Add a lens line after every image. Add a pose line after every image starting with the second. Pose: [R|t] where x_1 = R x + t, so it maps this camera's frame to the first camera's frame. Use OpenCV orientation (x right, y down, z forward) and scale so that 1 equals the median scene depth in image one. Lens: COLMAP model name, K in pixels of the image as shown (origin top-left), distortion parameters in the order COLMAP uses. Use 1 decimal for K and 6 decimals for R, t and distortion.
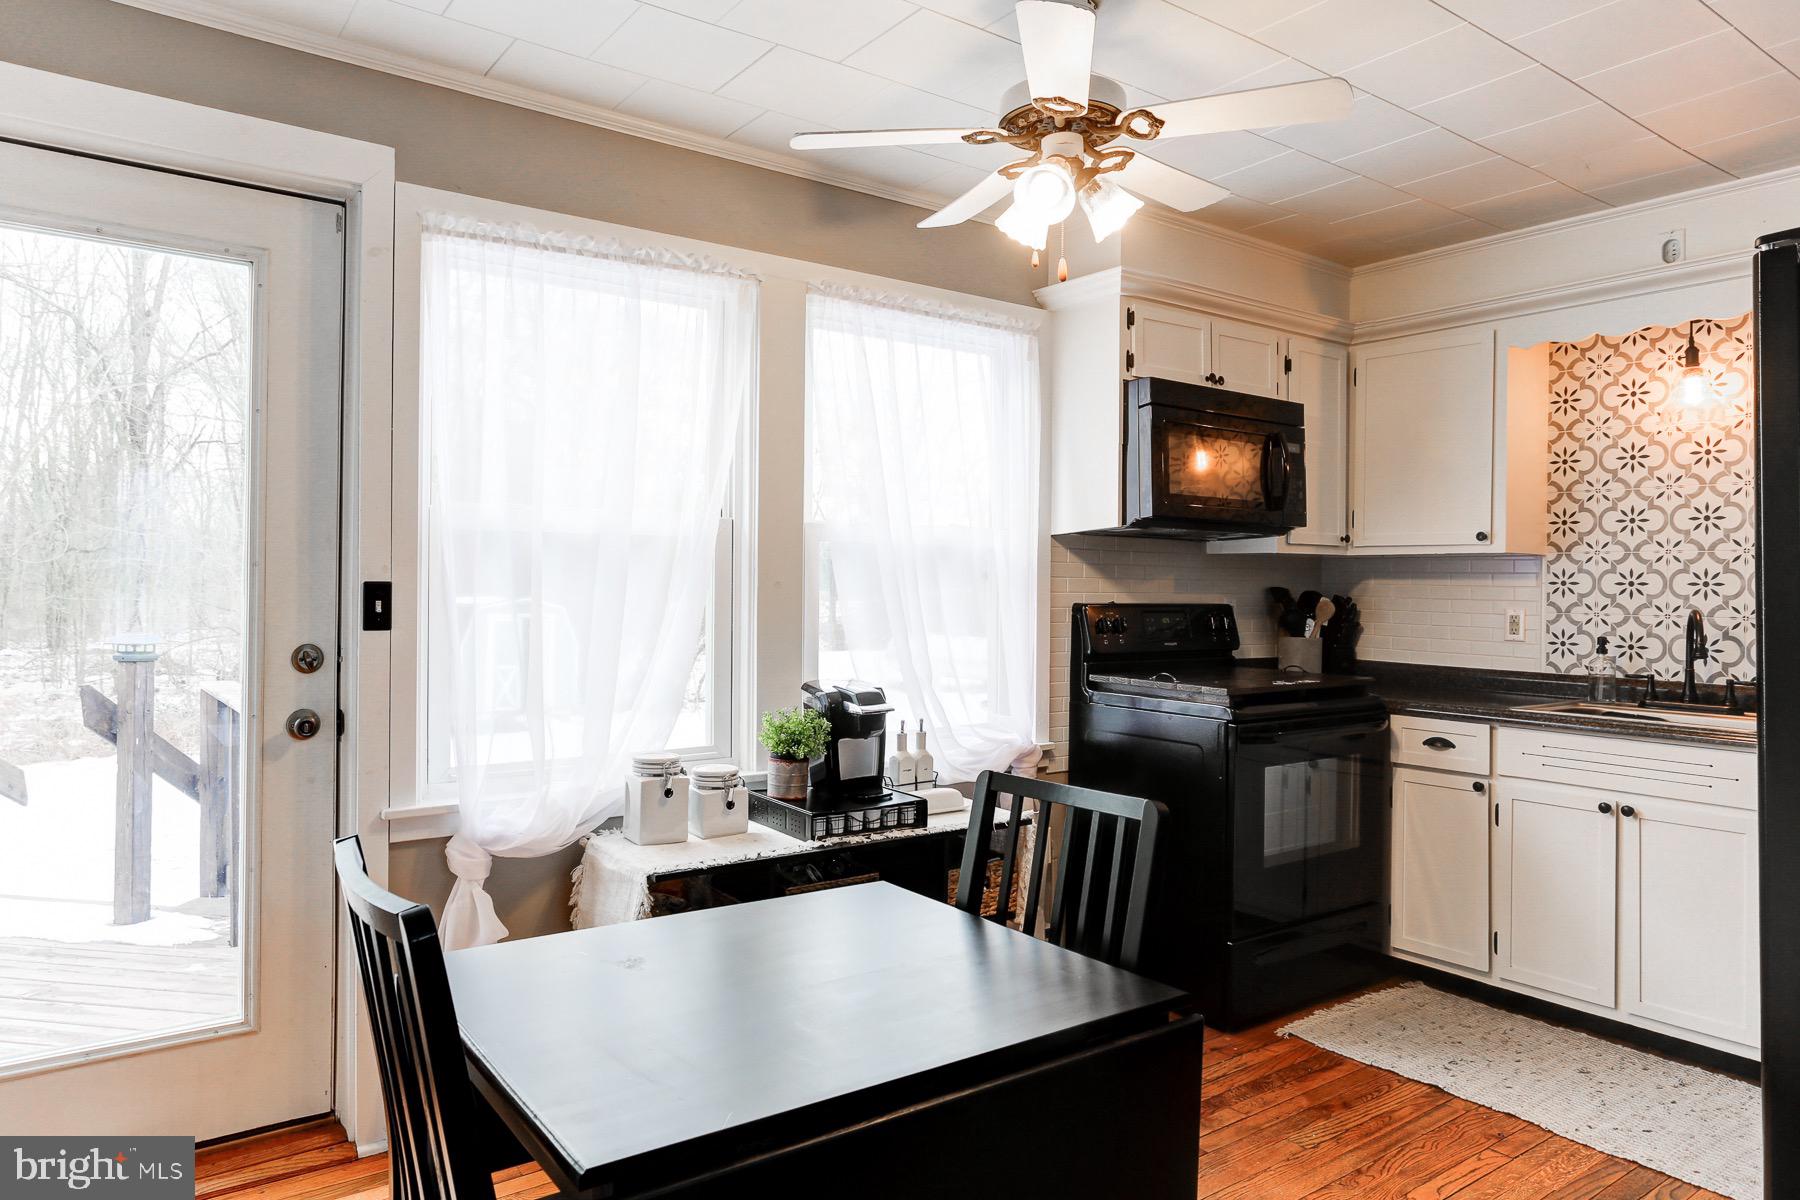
lens RADIAL K [[1153.1, 0, 899.7], [0, 1153.1, 590.7], [0, 0, 1]] dist [-0.004262, 0.000305]
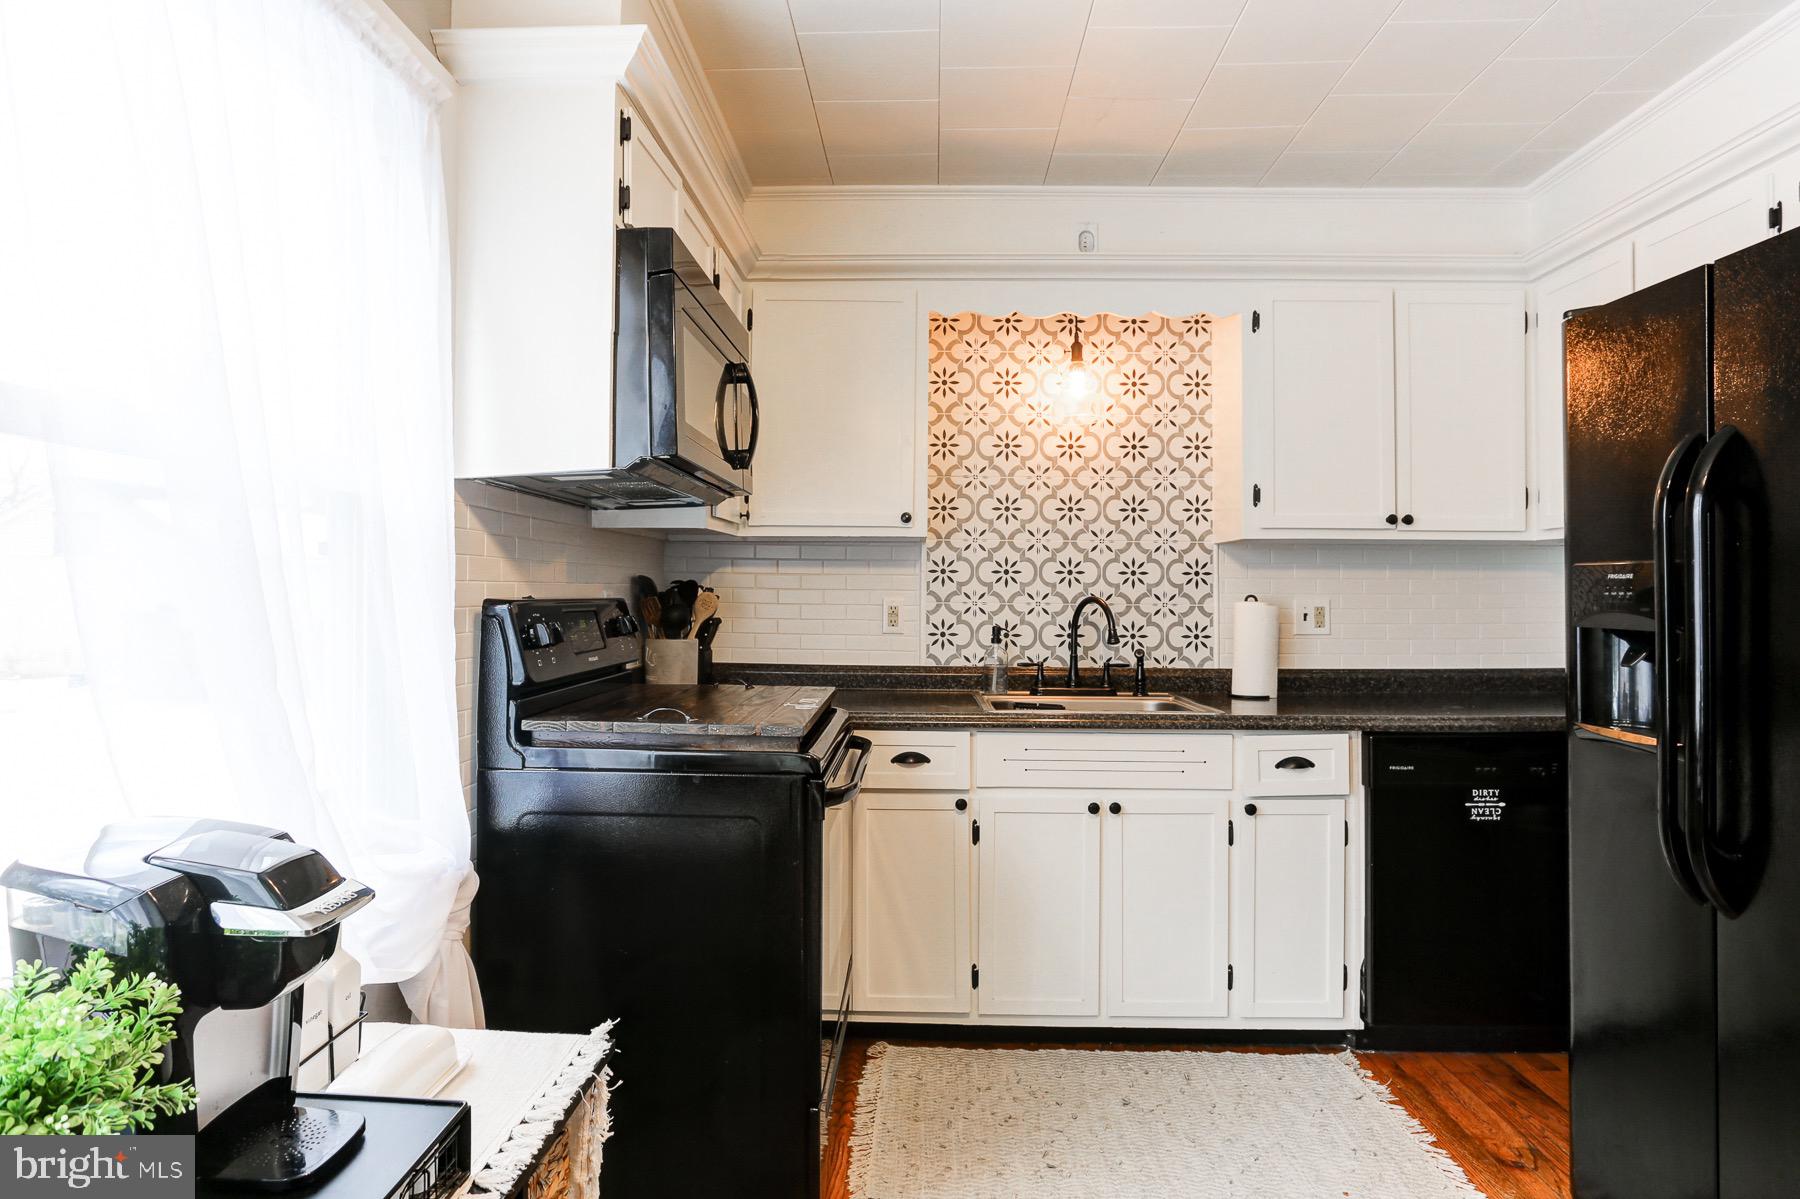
lens RADIAL K [[1017.6, 0, 893.5], [0, 1017.6, 585.1], [0, 0, 1]] dist [-0.036837, 0.002114]
pose [[0.623752, -0.004342, 0.781610, -0.117216], [0.004999, 0.999986, 0.001566, 0.003560], [-0.781607, 0.002930, 0.623765, 0.521701]]
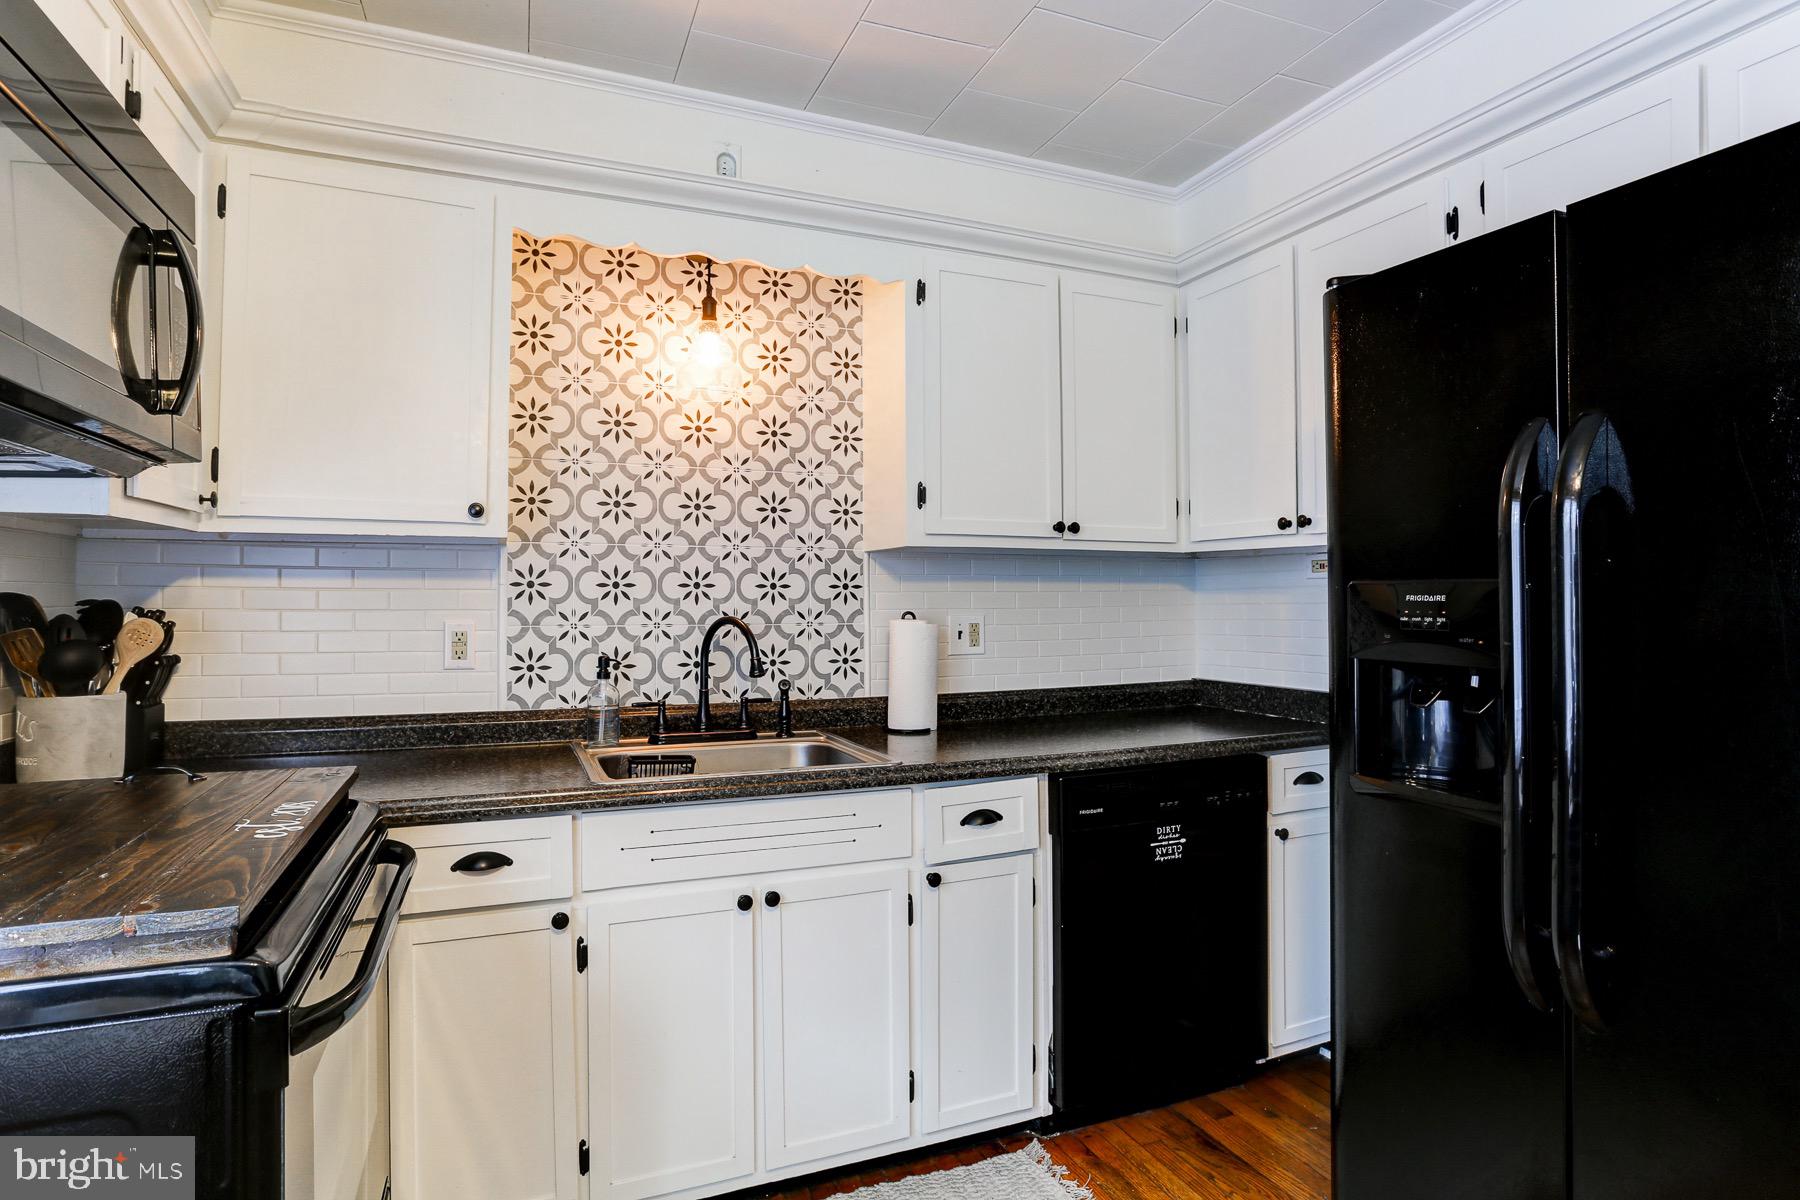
lens RADIAL K [[946.8, 0, 883.9], [0, 946.8, 583.6], [0, 0, 1]] dist [-0.046344, 0.014359]
pose [[0.262870, 0.000179, 0.964831, 0.066174], [0.006577, 0.999976, -0.001978, -0.004483], [-0.964809, 0.006866, 0.262862, 0.653538]]
